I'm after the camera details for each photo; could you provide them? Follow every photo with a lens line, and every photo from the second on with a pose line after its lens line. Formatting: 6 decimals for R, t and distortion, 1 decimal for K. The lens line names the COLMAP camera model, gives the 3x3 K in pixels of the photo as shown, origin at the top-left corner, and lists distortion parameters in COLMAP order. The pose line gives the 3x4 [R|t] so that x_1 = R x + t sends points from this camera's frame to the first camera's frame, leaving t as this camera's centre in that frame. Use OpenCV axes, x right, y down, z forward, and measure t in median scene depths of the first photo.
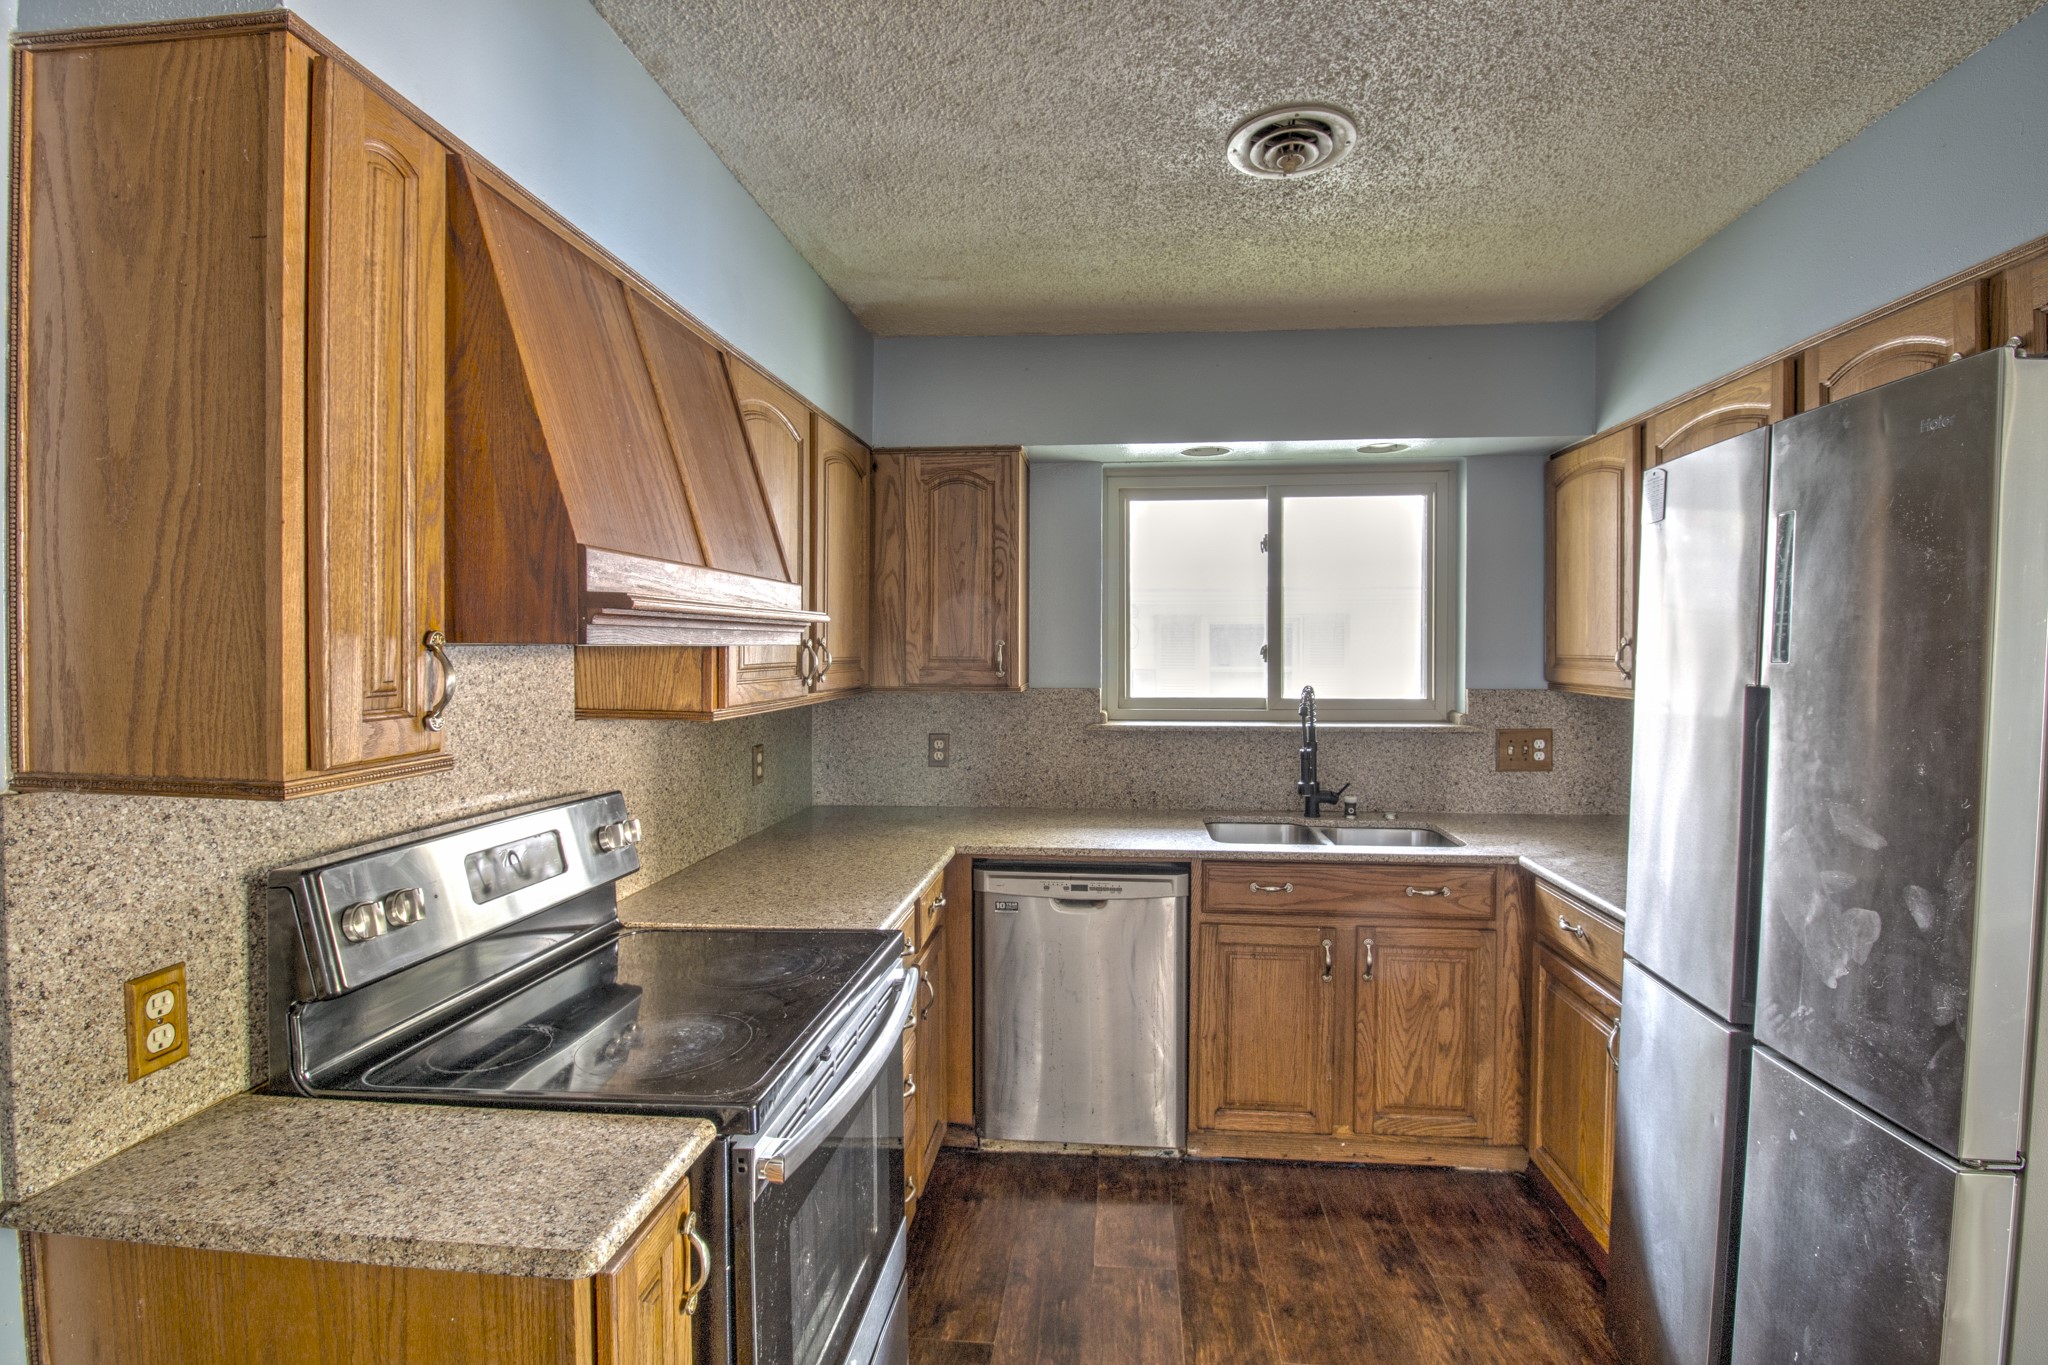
lens RADIAL K [[967.2, 0, 1031.1], [0, 967.2, 659.2], [0, 0, 1]] dist [0.000702, -0.013769]
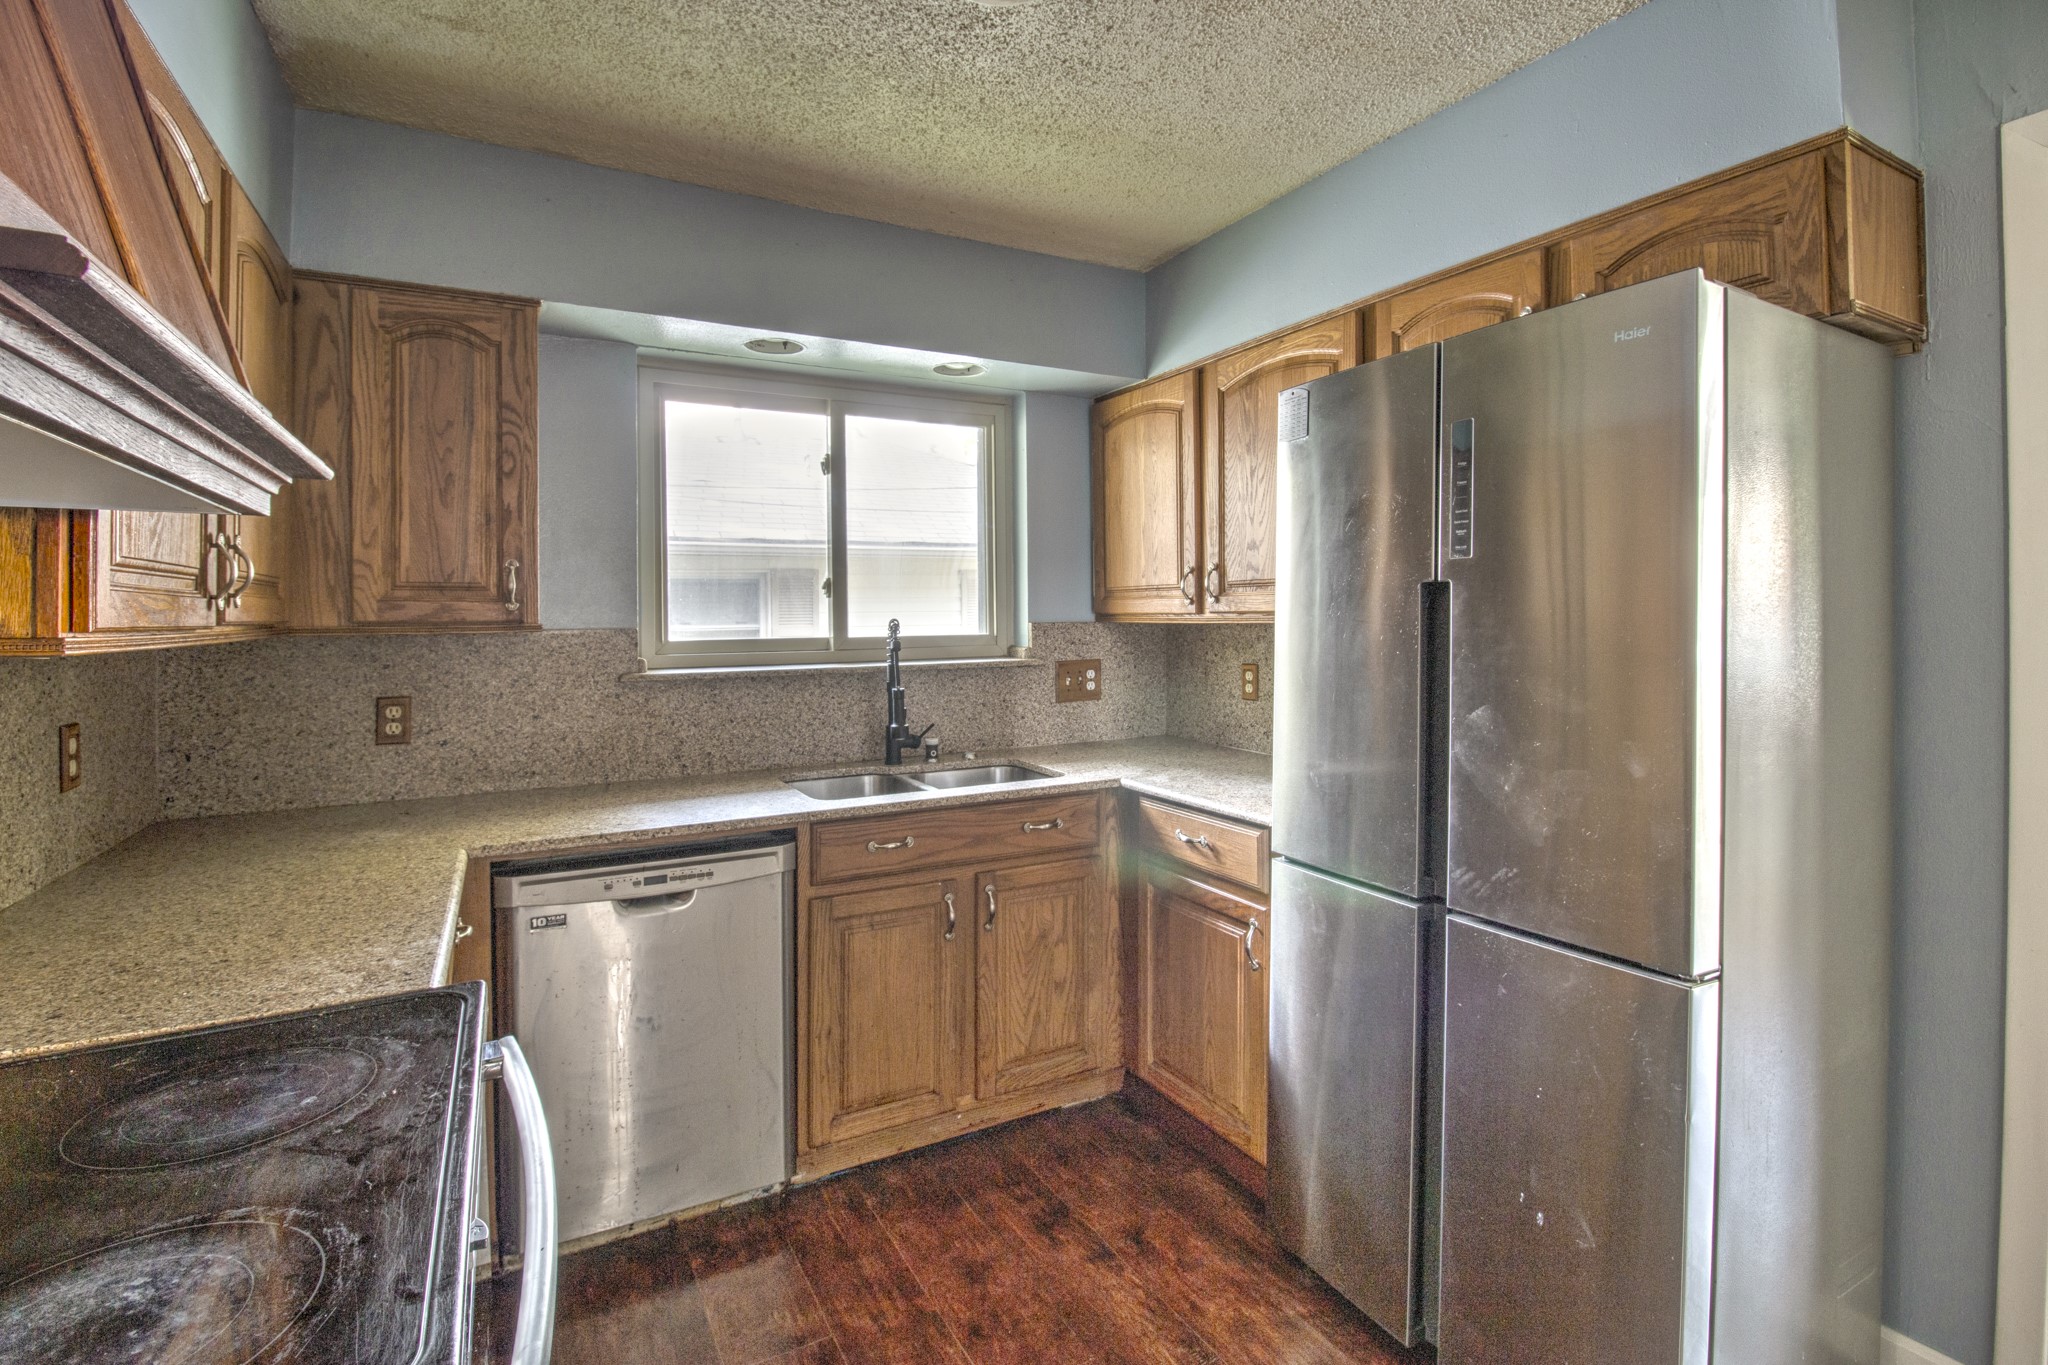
lens RADIAL K [[968.7, 0, 1029.0], [0, 968.7, 615.1], [0, 0, 1]] dist [0.002275, -0.015429]
pose [[0.829176, -0.006709, 0.558948, -0.134494], [0.015163, 0.999830, -0.010492, 0.040891], [-0.558782, 0.017175, 0.829136, 0.203519]]
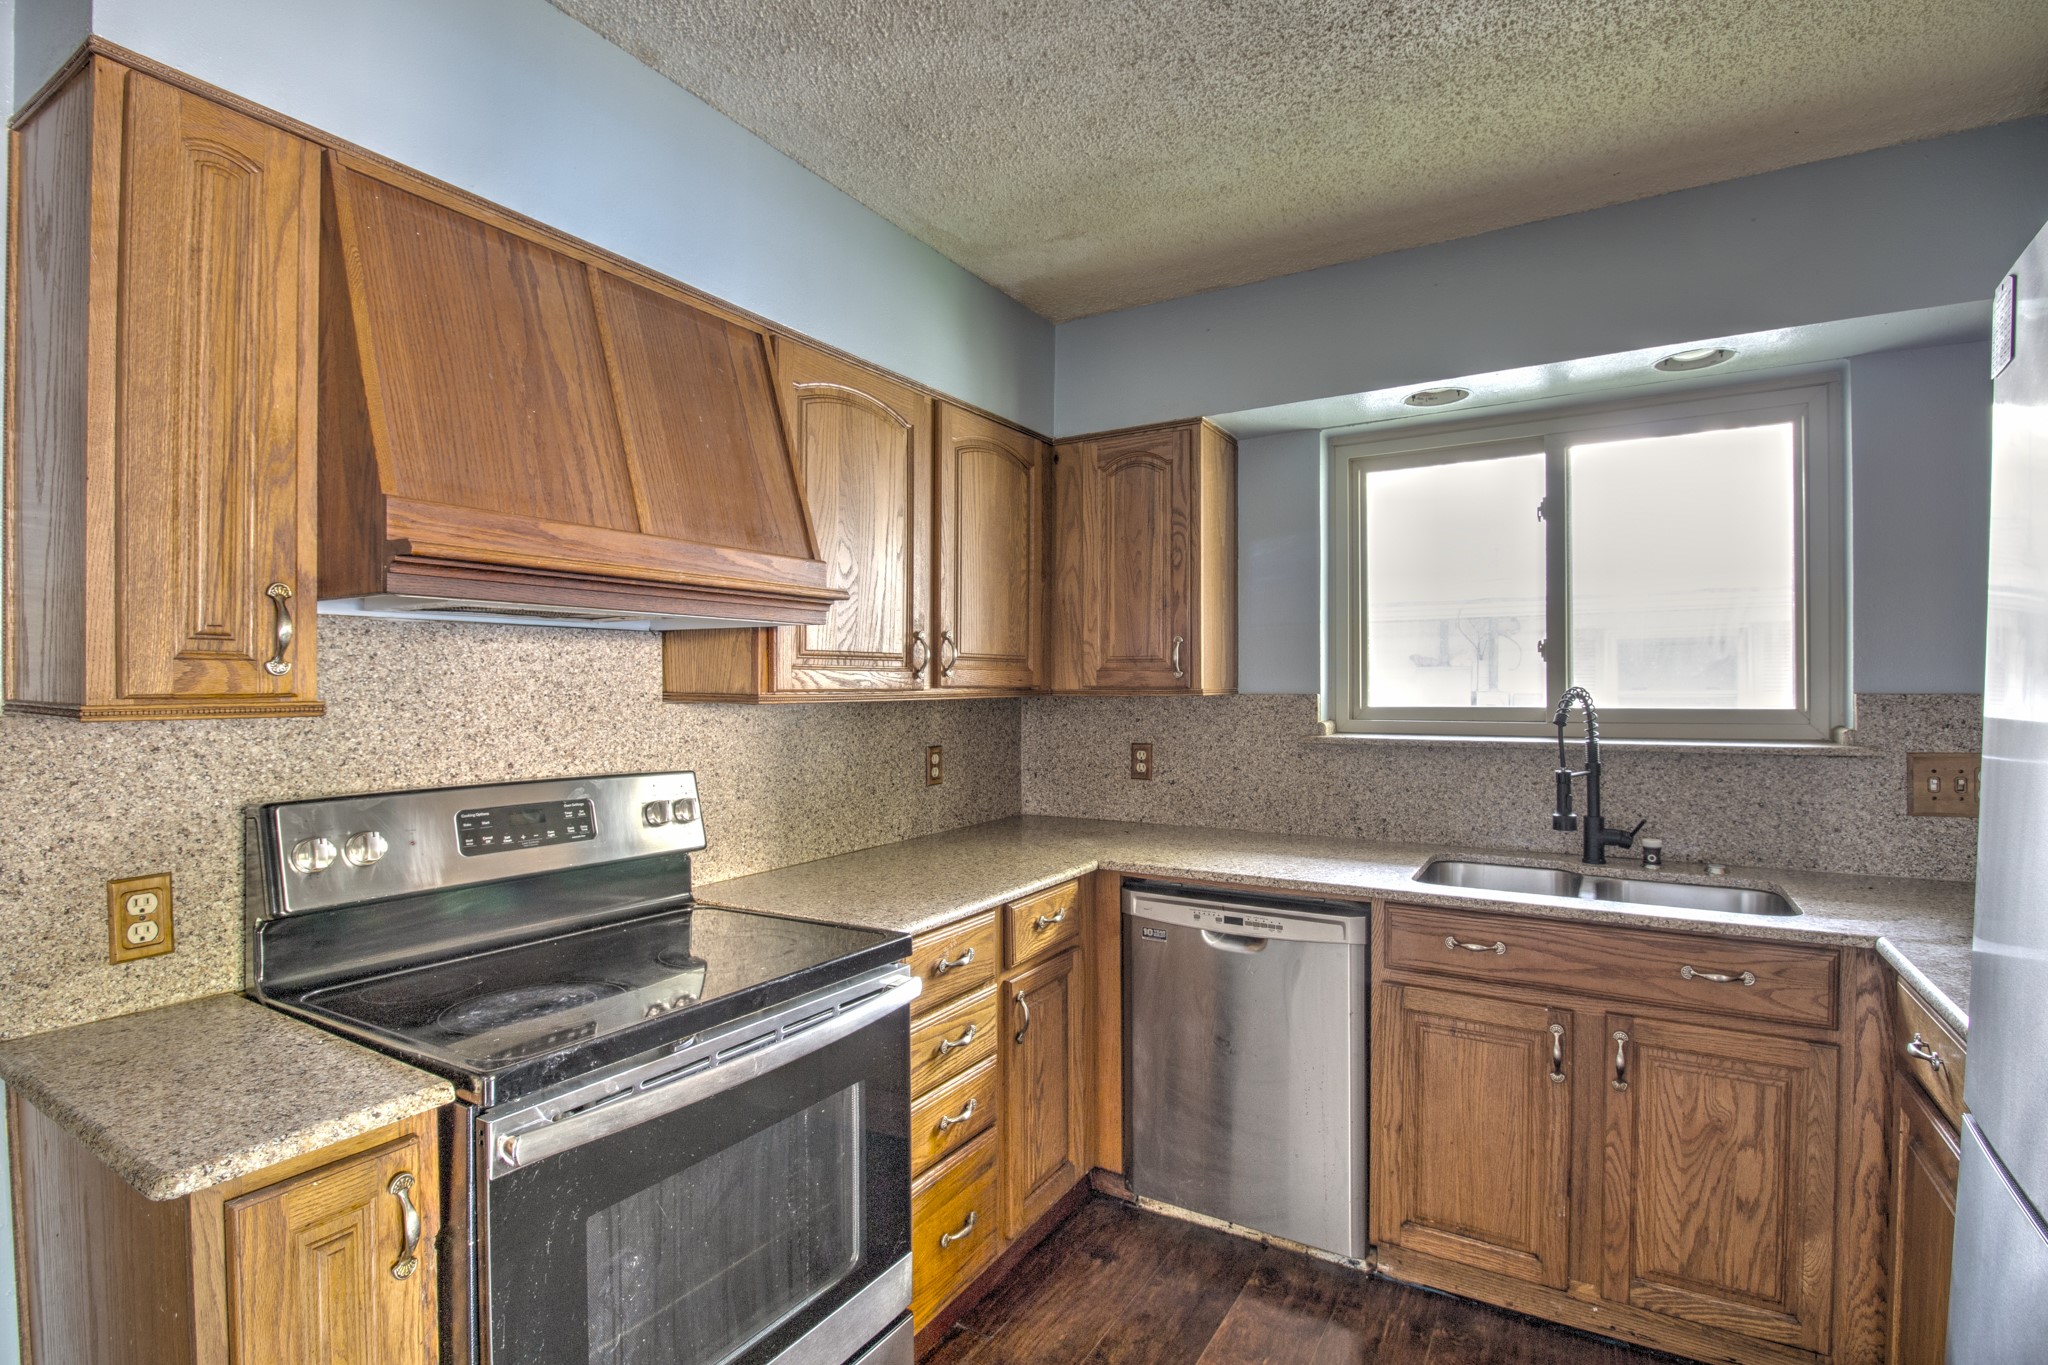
lens RADIAL K [[950.9, 0, 1024.0], [0, 950.9, 682.5], [0, 0, 1]] dist [-0.000194, -0.014138]
pose [[0.902247, -0.004300, -0.431197, 0.250557], [-0.001710, 0.999907, -0.013549, 0.040140], [0.431215, 0.012962, 0.902156, 0.170206]]
